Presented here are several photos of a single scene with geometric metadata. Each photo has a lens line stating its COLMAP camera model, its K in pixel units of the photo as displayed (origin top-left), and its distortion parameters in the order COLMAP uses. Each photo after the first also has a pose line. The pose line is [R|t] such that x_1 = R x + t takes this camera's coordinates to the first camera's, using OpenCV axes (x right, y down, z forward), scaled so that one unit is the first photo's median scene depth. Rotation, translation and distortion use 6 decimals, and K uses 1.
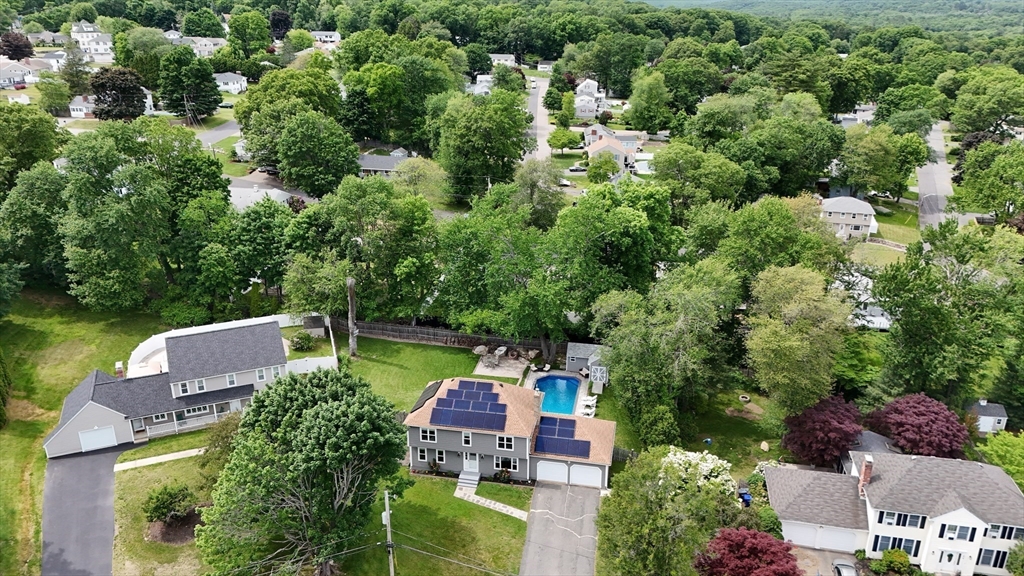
lens RADIAL K [[751.0, 0, 518.3], [0, 751.0, 287.8], [0, 0, 1]] dist [0.086080, -0.091319]
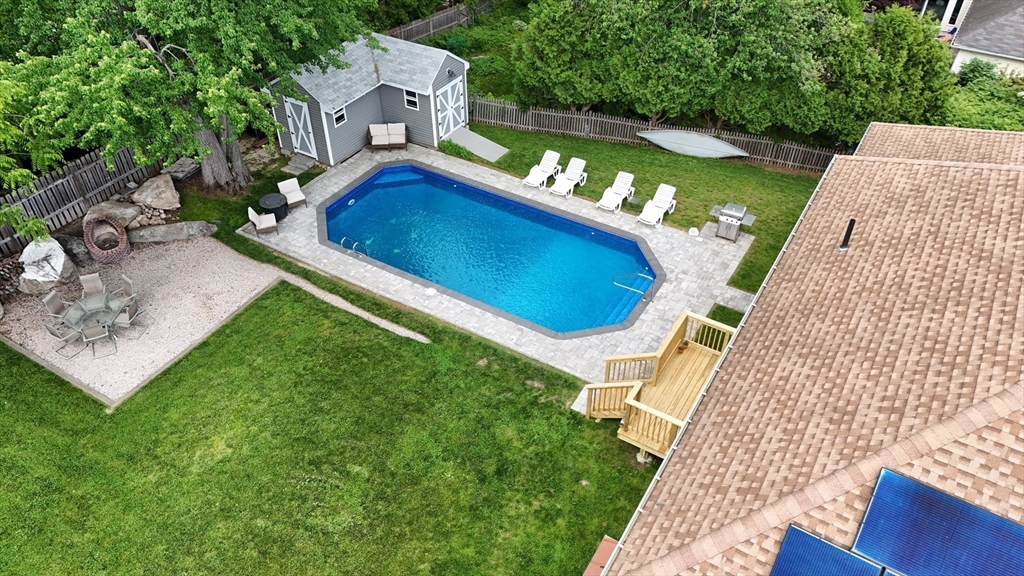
lens RADIAL K [[751.0, 0, 518.3], [0, 751.0, 287.8], [0, 0, 1]] dist [0.086080, -0.091319]
pose [[0.351532, -0.612164, 0.708294, -0.195373], [0.332753, 0.788880, 0.516666, 0.026228], [-0.875043, 0.054062, 0.481016, 1.061058]]
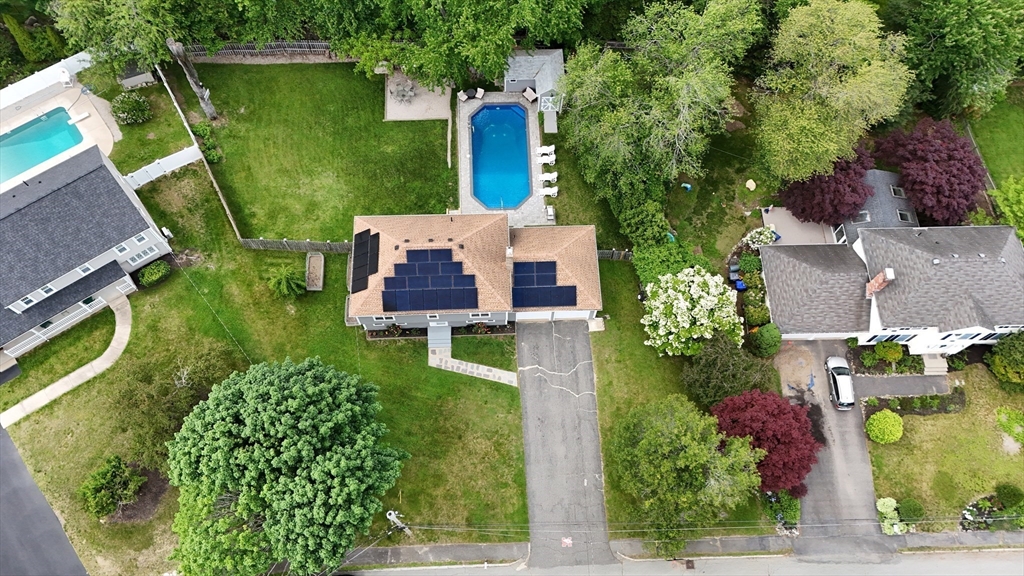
lens RADIAL K [[751.0, 0, 518.3], [0, 751.0, 287.8], [0, 0, 1]] dist [0.086080, -0.091319]
pose [[0.974680, -0.199379, 0.101227, -0.053913], [0.067025, 0.692398, 0.718396, -0.404633], [-0.213323, -0.693422, 0.688230, 0.434525]]
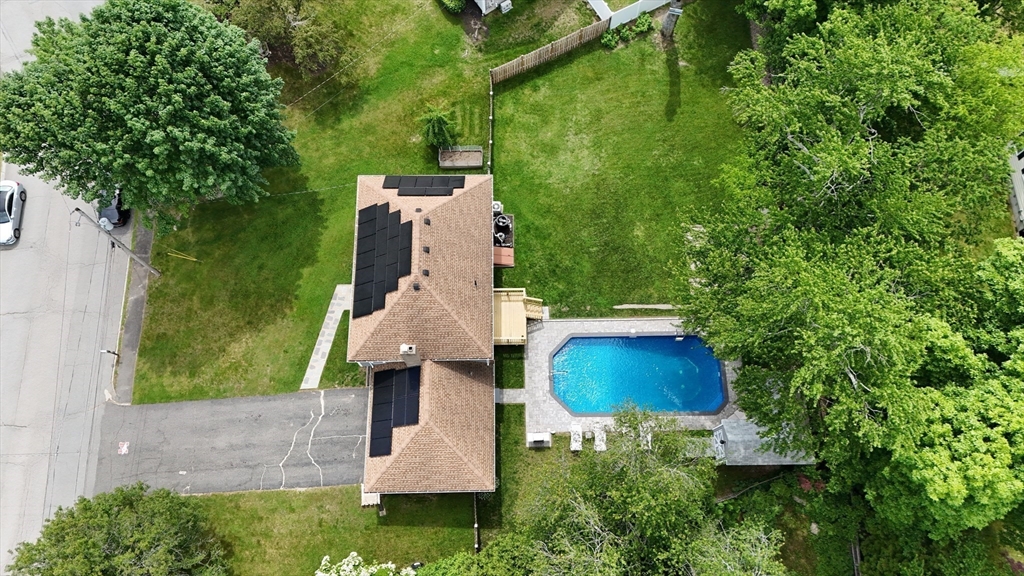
lens RADIAL K [[751.0, 0, 518.3], [0, 751.0, 287.8], [0, 0, 1]] dist [0.086080, -0.091319]
pose [[0.199512, 0.924907, -0.323637, 0.191264], [-0.354778, 0.376051, 0.855989, -0.418780], [0.913415, -0.055961, 0.403164, 0.855254]]
